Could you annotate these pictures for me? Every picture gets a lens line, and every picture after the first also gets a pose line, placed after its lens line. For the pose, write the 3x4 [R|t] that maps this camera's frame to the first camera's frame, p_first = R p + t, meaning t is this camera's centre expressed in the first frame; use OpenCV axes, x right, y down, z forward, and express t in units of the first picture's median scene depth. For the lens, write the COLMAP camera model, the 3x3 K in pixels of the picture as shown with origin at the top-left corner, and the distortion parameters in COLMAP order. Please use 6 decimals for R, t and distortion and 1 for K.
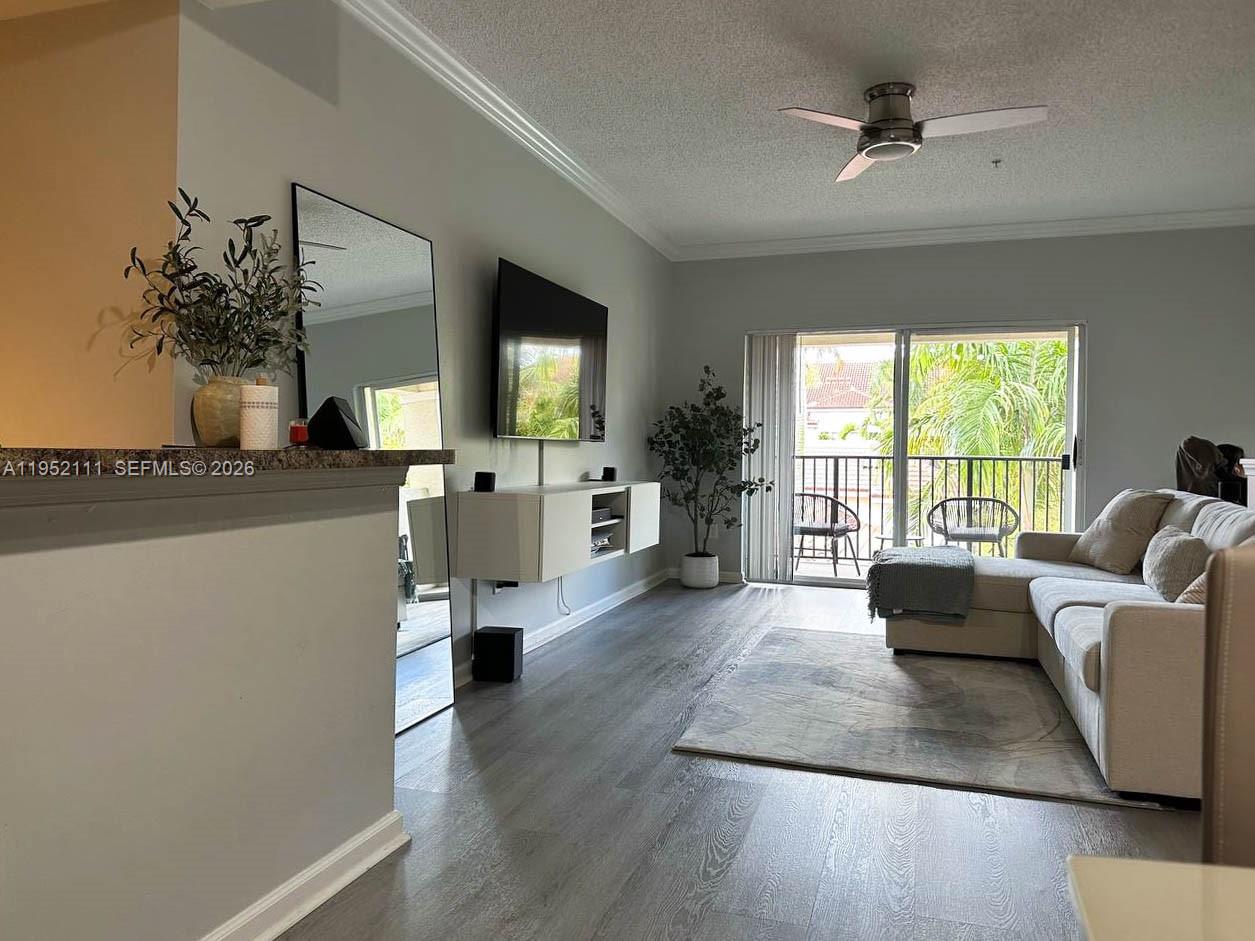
lens RADIAL K [[875.0, 0, 627.5], [0, 875.0, 470.5], [0, 0, 1]] dist [0.025807, -0.003644]
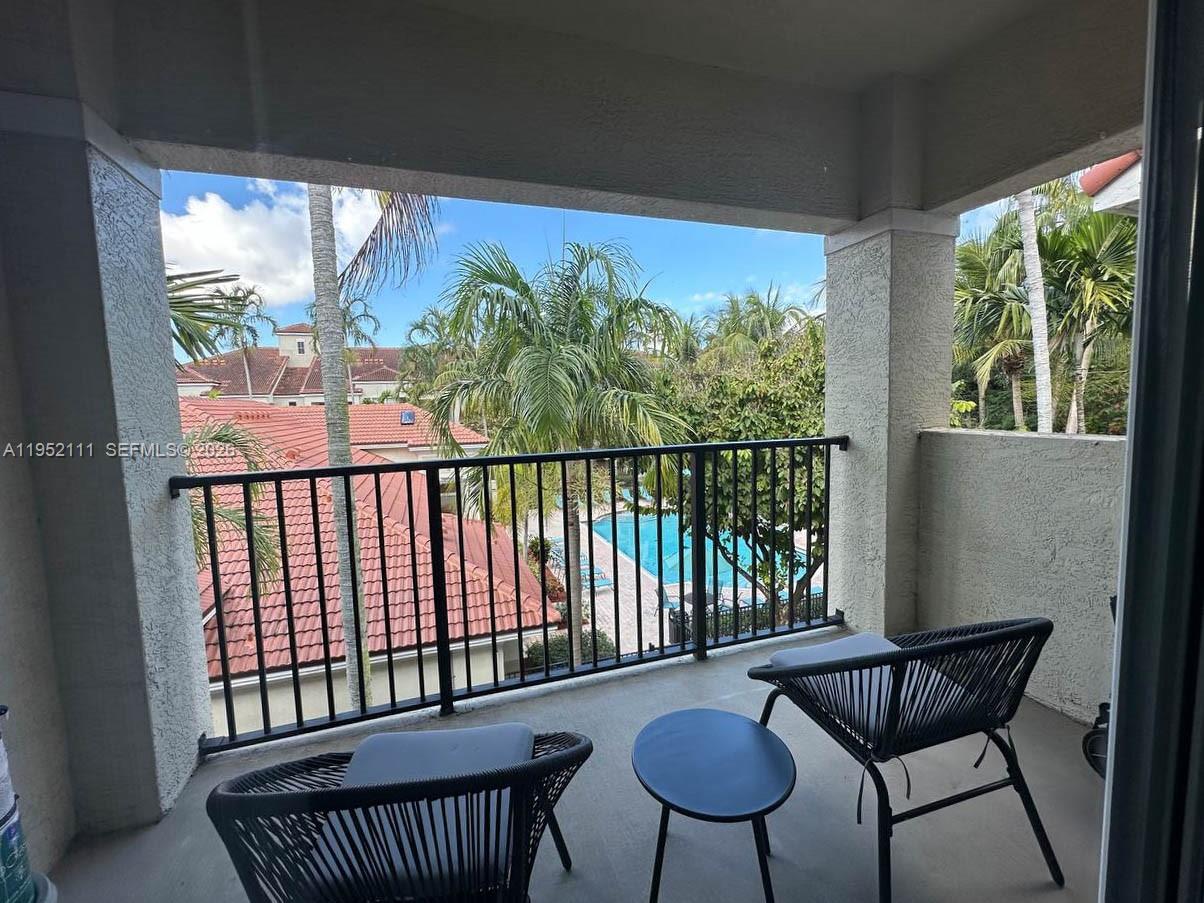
lens RADIAL K [[483.9, 0, 602.0], [0, 483.9, 451.5], [0, 0, 1]] dist [-0.007942, -0.000190]
pose [[0.781192, -0.093120, 0.617307, 0.212229], [0.049980, 0.994968, 0.086840, -0.049651], [-0.622288, -0.036985, 0.781915, 1.020690]]
